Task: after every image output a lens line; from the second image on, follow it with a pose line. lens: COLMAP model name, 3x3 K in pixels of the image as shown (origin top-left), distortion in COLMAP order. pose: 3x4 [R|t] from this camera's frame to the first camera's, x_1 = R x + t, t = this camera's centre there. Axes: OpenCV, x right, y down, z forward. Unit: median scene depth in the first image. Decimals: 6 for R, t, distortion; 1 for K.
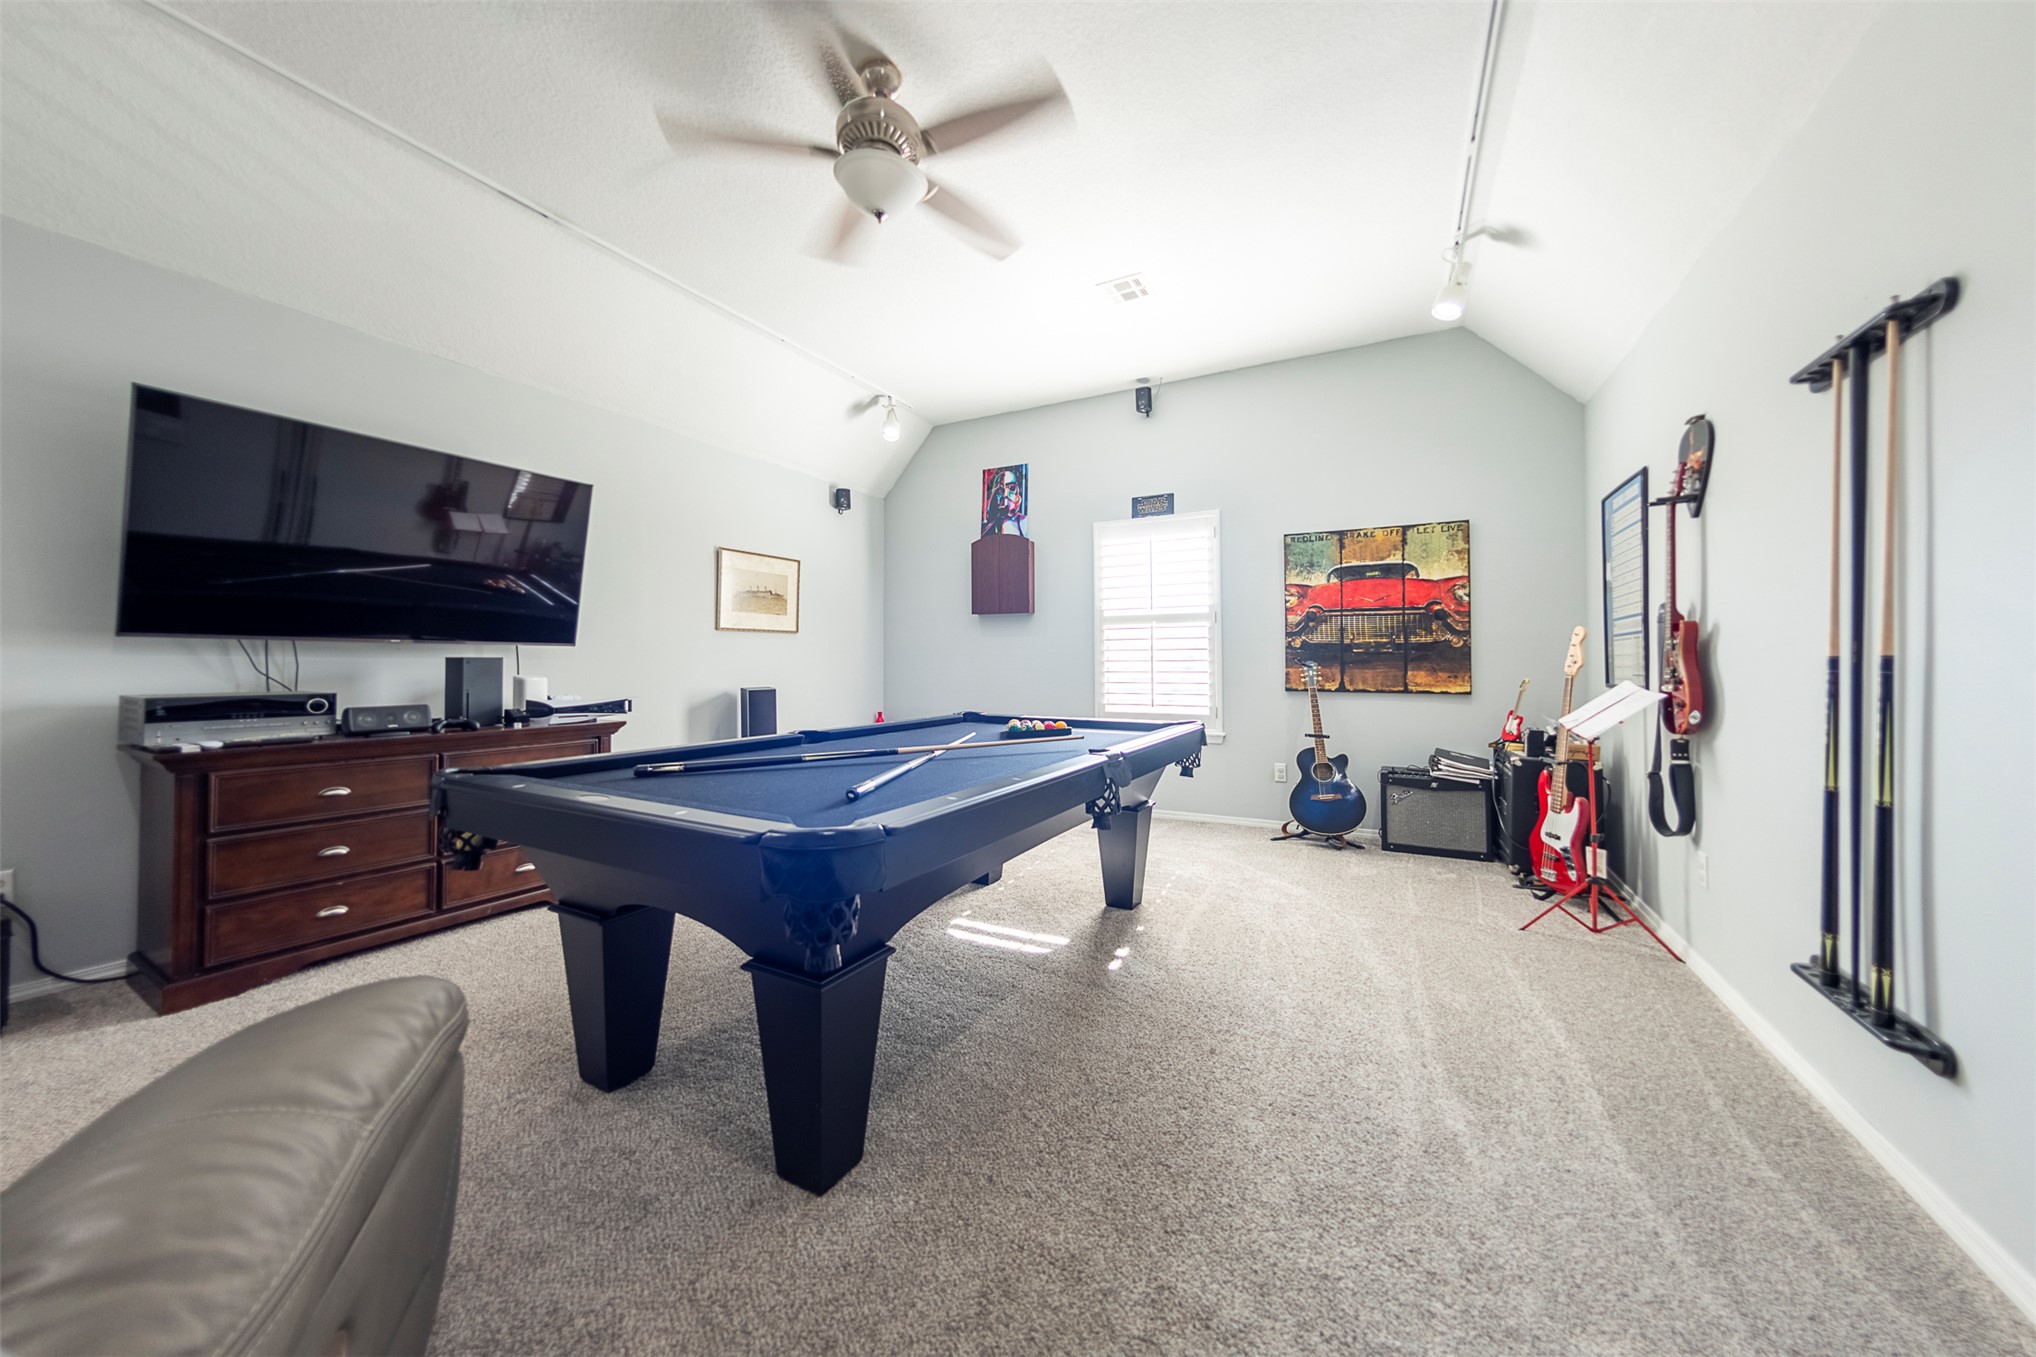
lens RADIAL K [[712.1, 0, 1024.9], [0, 712.1, 674.5], [0, 0, 1]] dist [0.006139, -0.000085]
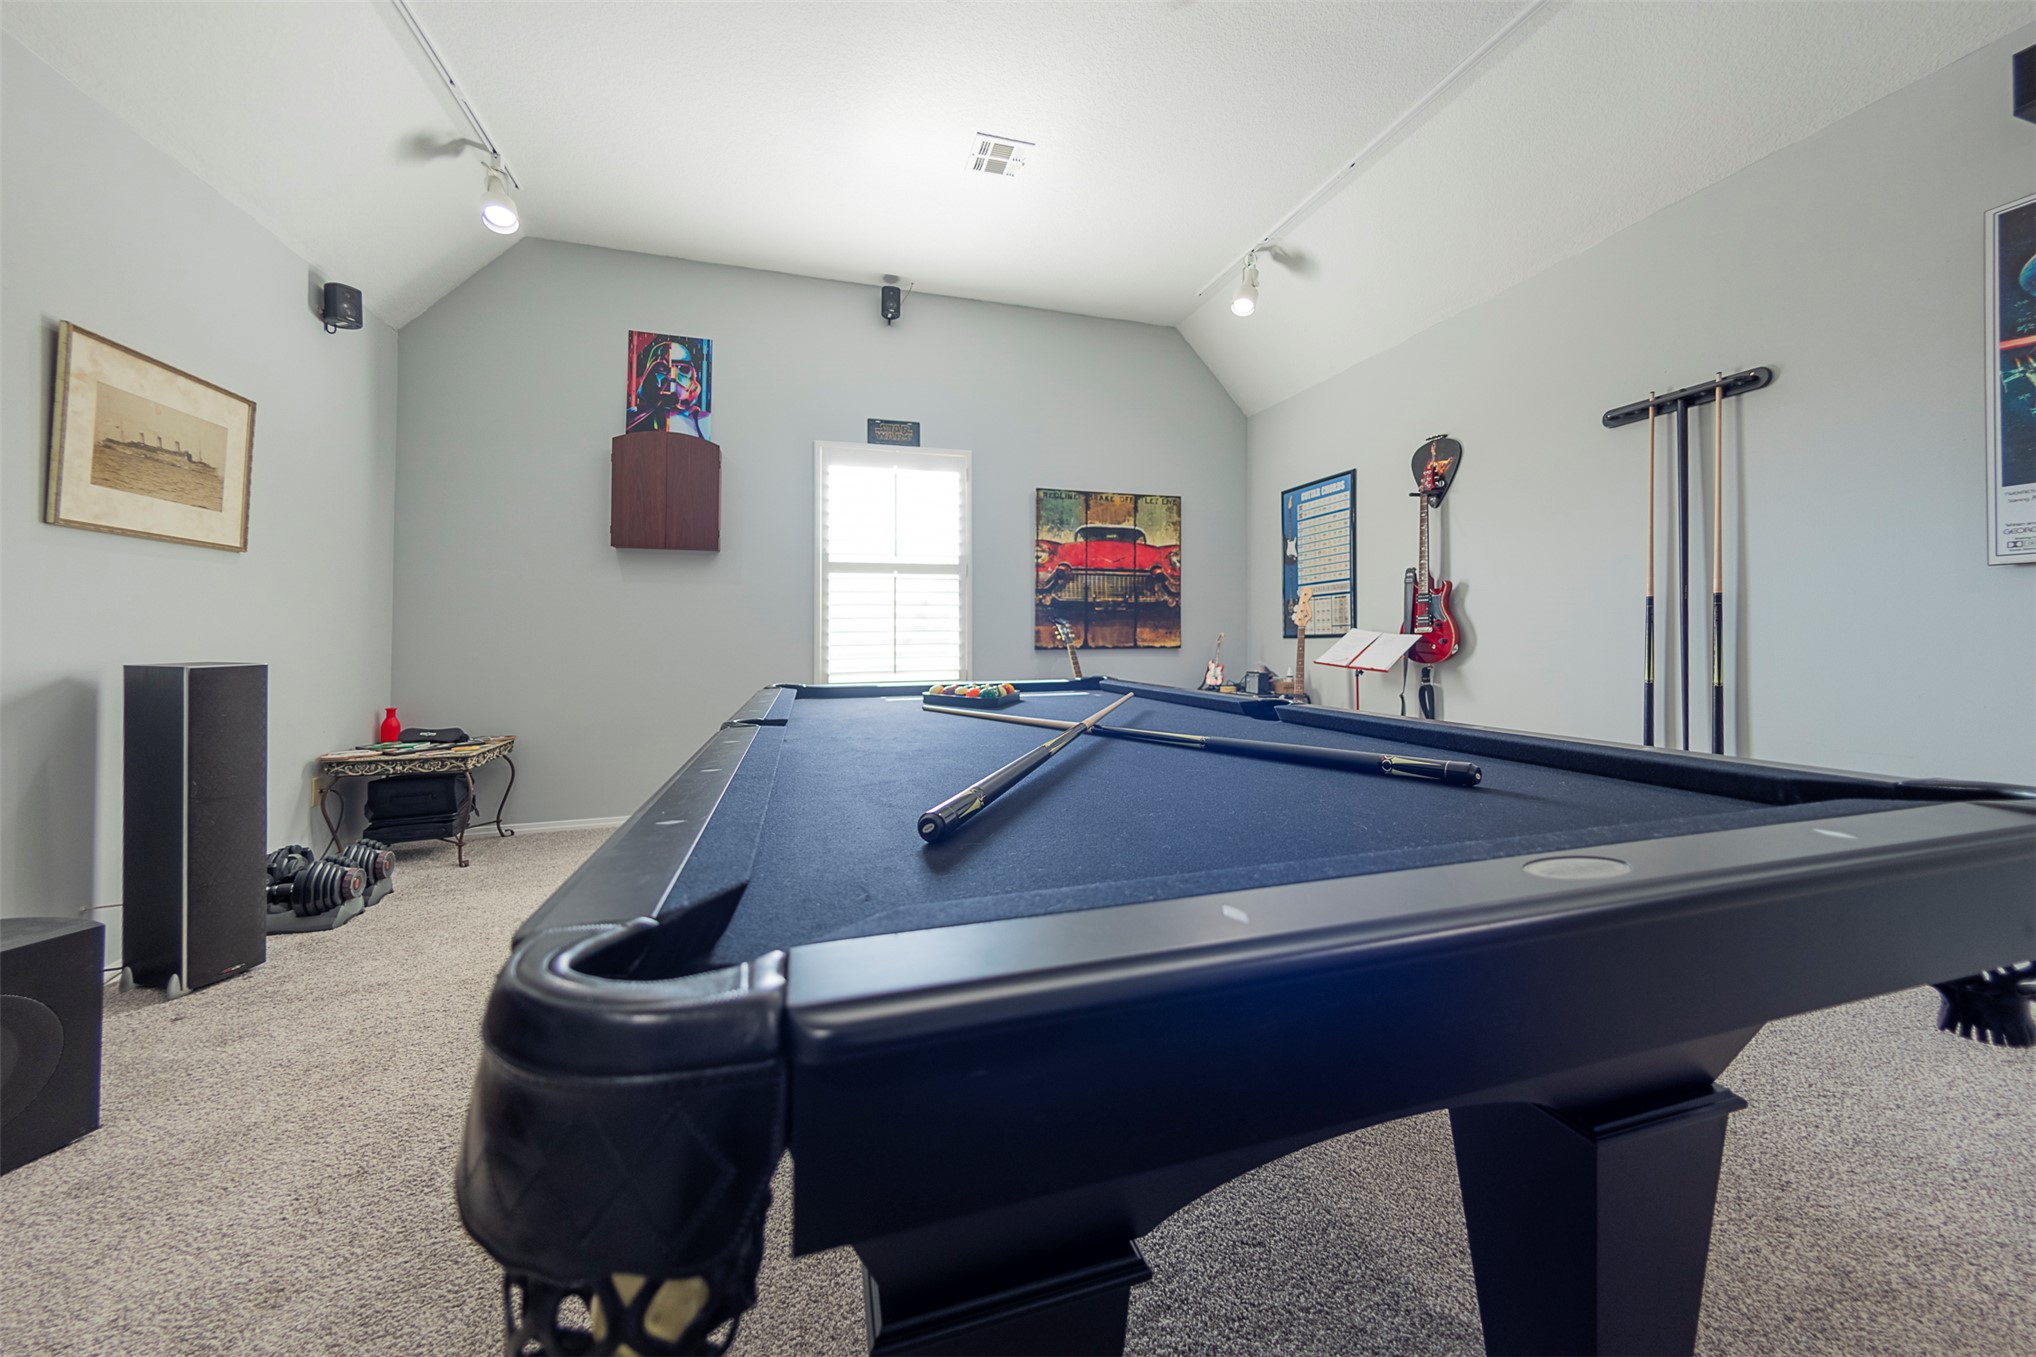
lens RADIAL K [[730.2, 0, 1033.9], [0, 730.2, 649.3], [0, 0, 1]] dist [0.008614, -0.000069]
pose [[0.697330, -0.016070, 0.716570, -0.357293], [0.022004, 0.999757, 0.001008, 0.021824], [-0.716412, 0.015064, 0.697515, 0.316453]]
